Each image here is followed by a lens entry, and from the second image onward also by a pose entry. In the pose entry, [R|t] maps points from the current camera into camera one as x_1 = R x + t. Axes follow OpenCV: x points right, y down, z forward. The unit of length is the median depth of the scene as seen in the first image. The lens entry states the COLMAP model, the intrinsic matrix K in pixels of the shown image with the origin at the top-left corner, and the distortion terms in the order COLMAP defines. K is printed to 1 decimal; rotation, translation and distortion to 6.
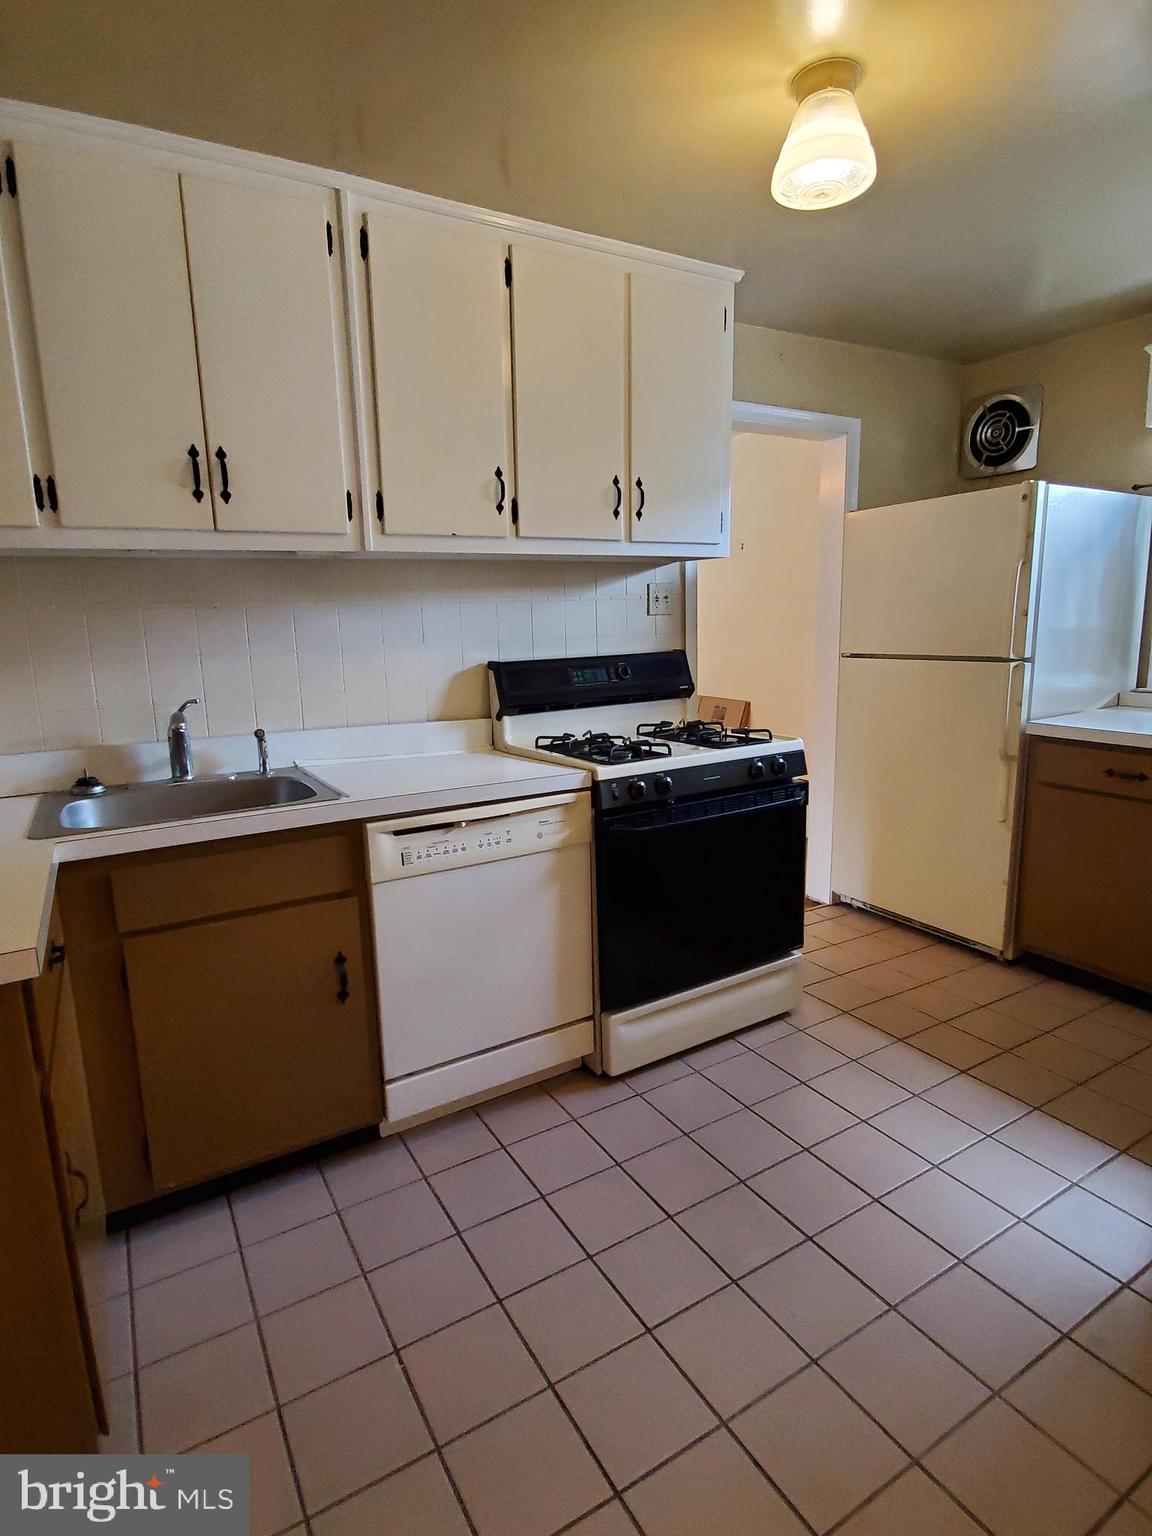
lens RADIAL K [[824.5, 0, 571.7], [0, 824.5, 761.3], [0, 0, 1]] dist [0.002998, -0.010759]
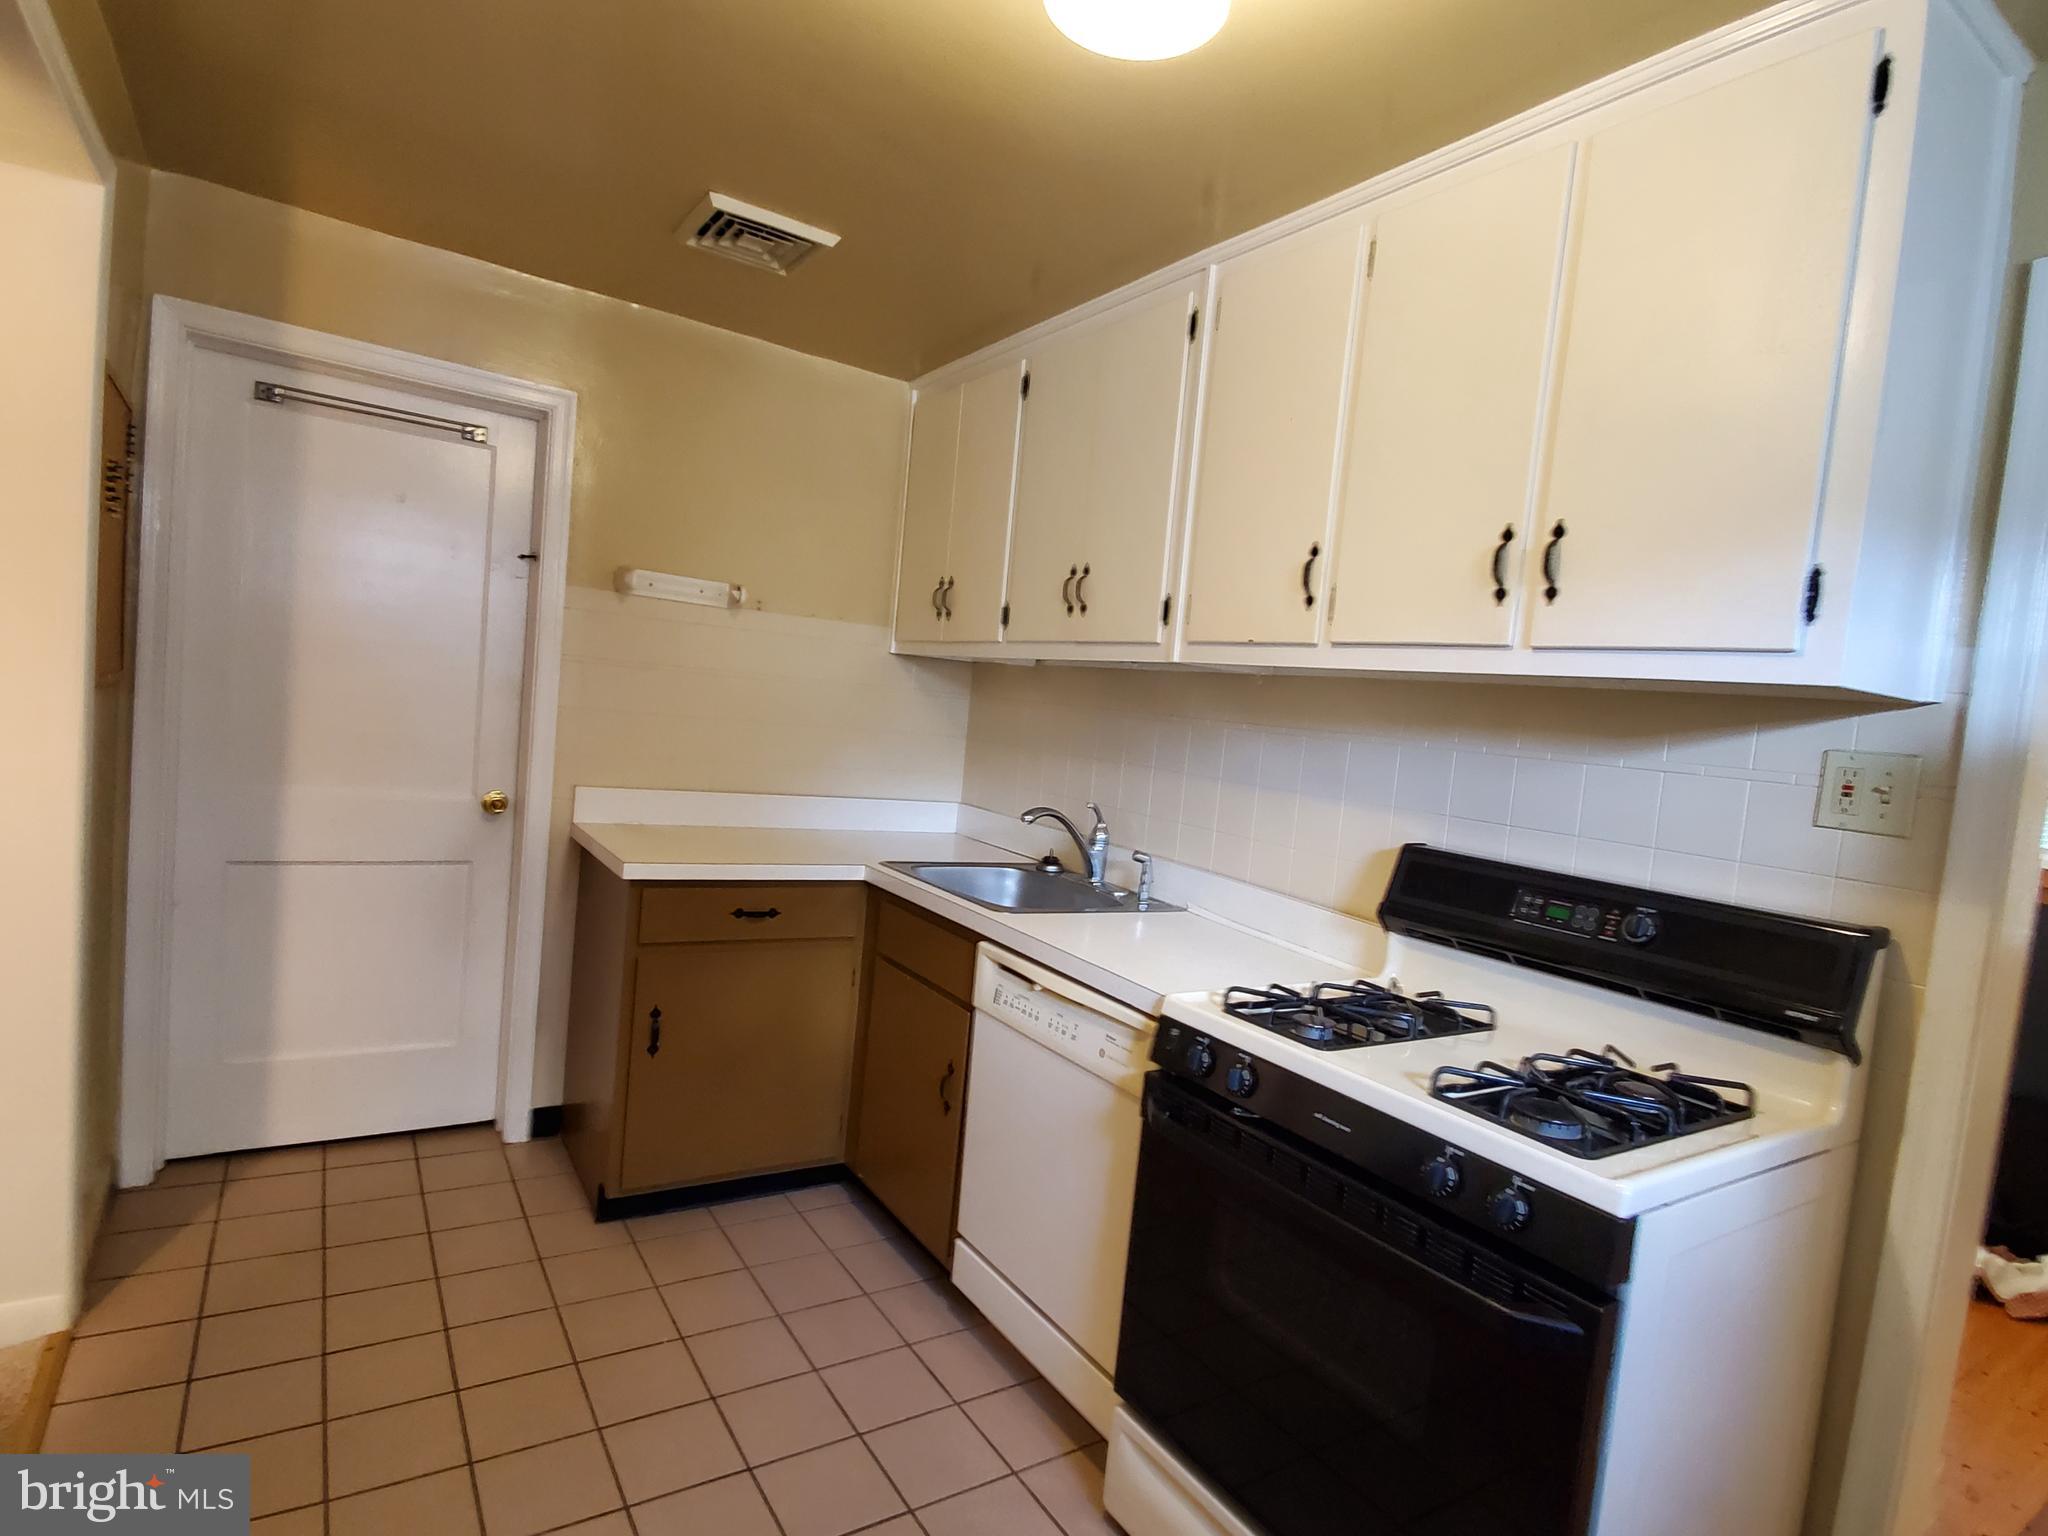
lens RADIAL K [[1099.4, 0, 1018.1], [0, 1099.4, 778.4], [0, 0, 1]] dist [0.002998, -0.010759]
pose [[0.028636, 0.098357, -0.994739, 0.865800], [-0.270473, 0.958787, 0.087016, -0.196103], [0.962301, 0.266559, 0.054059, 0.815504]]
